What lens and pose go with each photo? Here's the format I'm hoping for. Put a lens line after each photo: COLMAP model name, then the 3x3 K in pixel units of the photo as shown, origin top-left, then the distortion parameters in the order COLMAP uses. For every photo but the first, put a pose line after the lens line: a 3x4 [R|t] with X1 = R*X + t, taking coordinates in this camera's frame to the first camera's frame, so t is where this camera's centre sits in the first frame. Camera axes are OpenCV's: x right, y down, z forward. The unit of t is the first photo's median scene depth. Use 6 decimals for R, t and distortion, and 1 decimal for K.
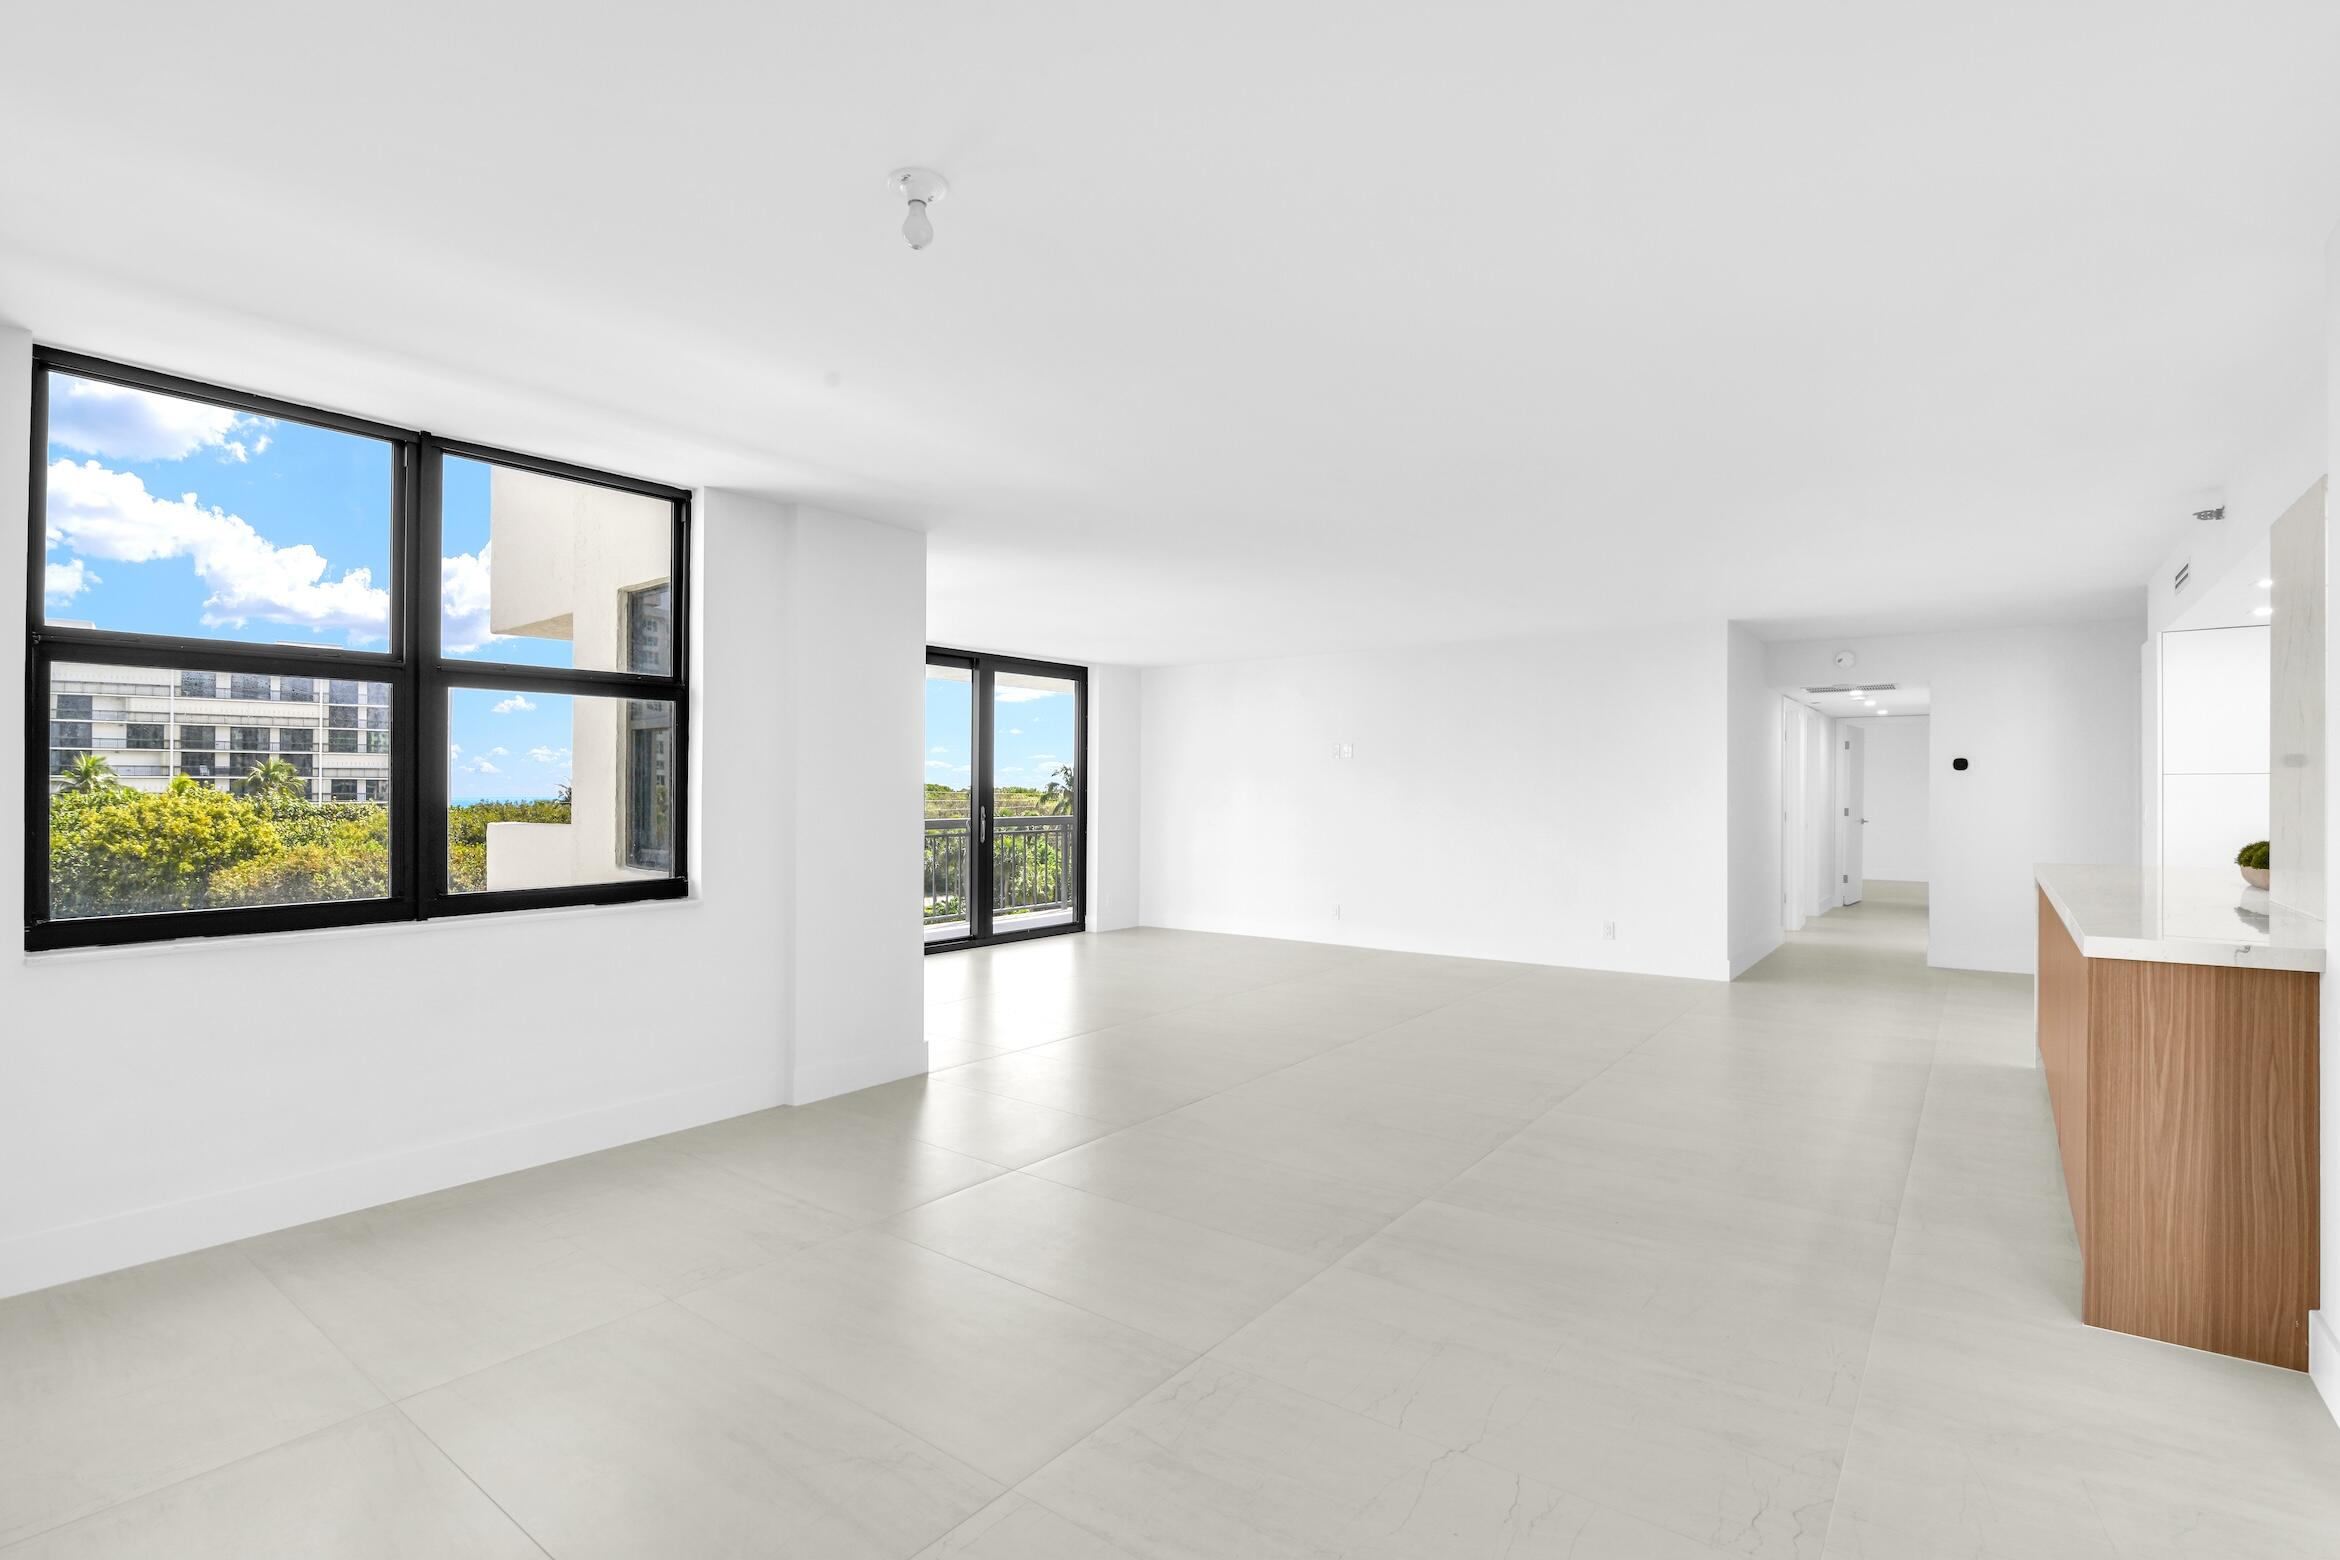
lens RADIAL K [[1104.1, 0, 1145.2], [0, 1104.1, 777.0], [0, 0, 1]] dist [-0.017594, 0.000338]
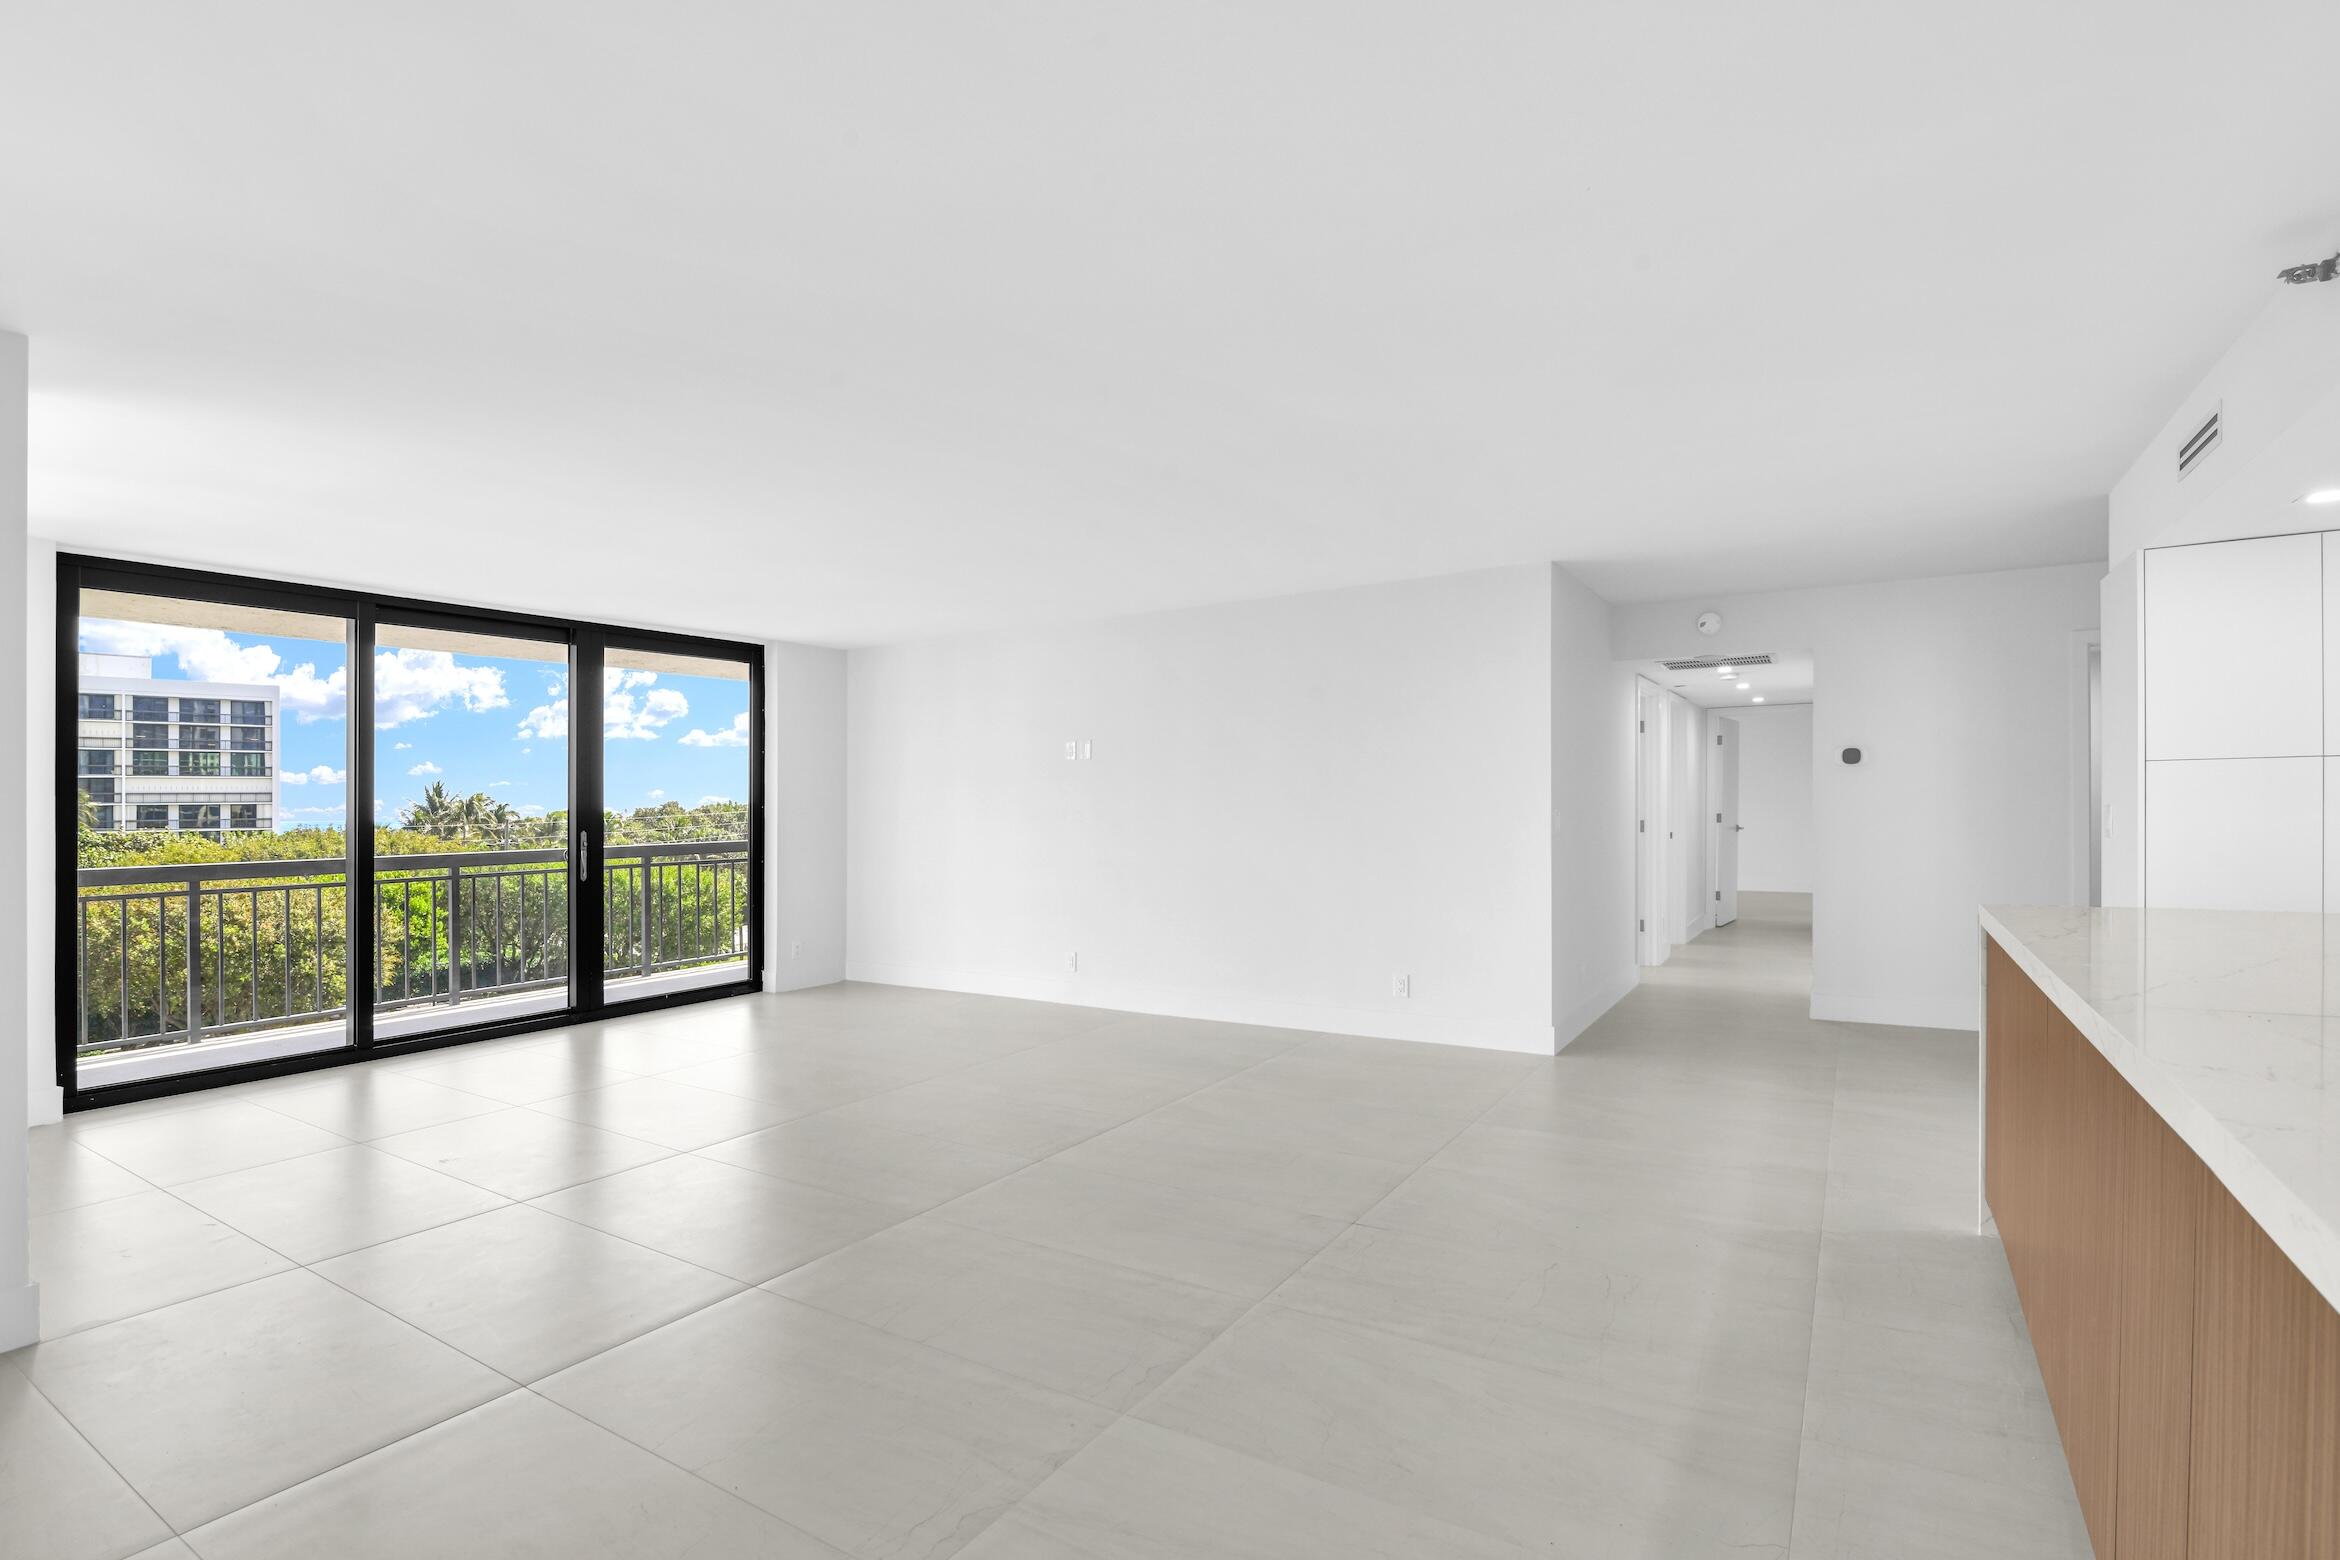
lens RADIAL K [[1098.8, 0, 1161.4], [0, 1098.8, 809.8], [0, 0, 1]] dist [-0.015539, 0.000138]
pose [[0.996099, -0.014627, 0.087018, 0.156612], [0.013095, 0.999749, 0.018154, 0.004051], [-0.087262, -0.016944, 0.996041, 0.222824]]
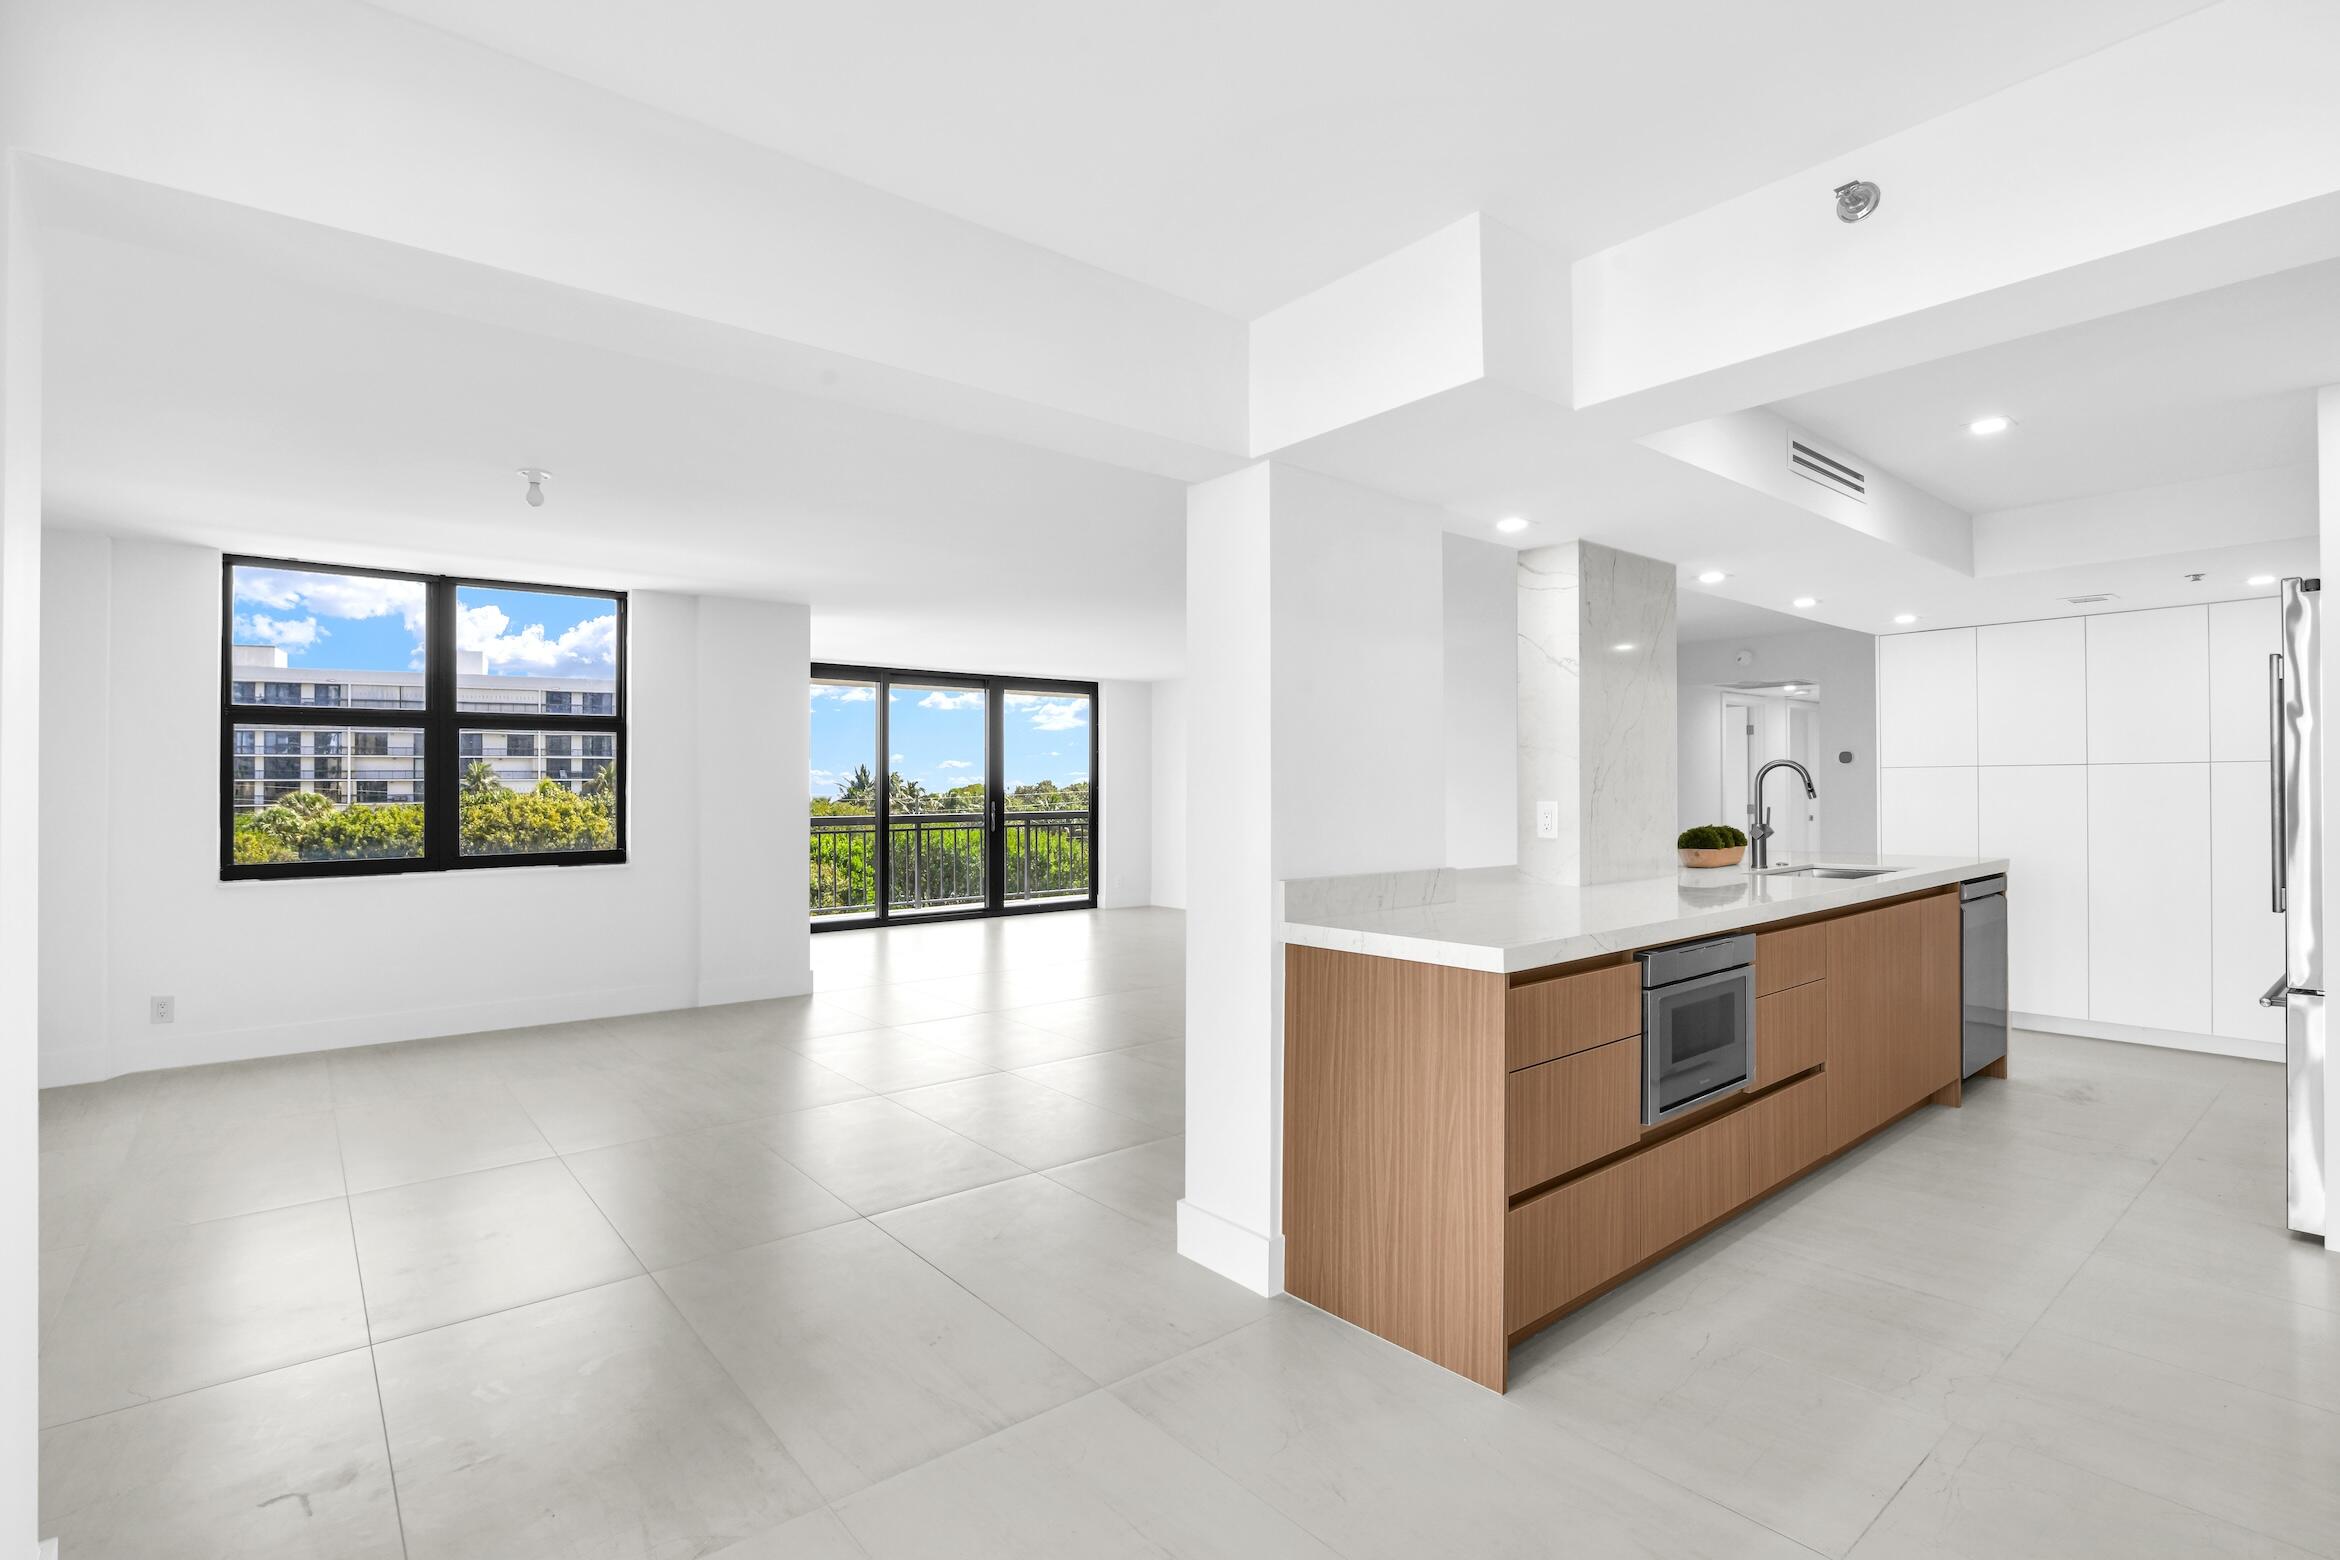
lens RADIAL K [[1120.7, 0, 1151.8], [0, 1120.7, 780.8], [0, 0, 1]] dist [-0.018546, -0.000145]
pose [[0.971419, -0.007395, -0.237256, 0.285928], [0.009110, 0.999940, 0.006134, -0.002401], [0.237197, -0.008120, 0.971428, -0.137670]]
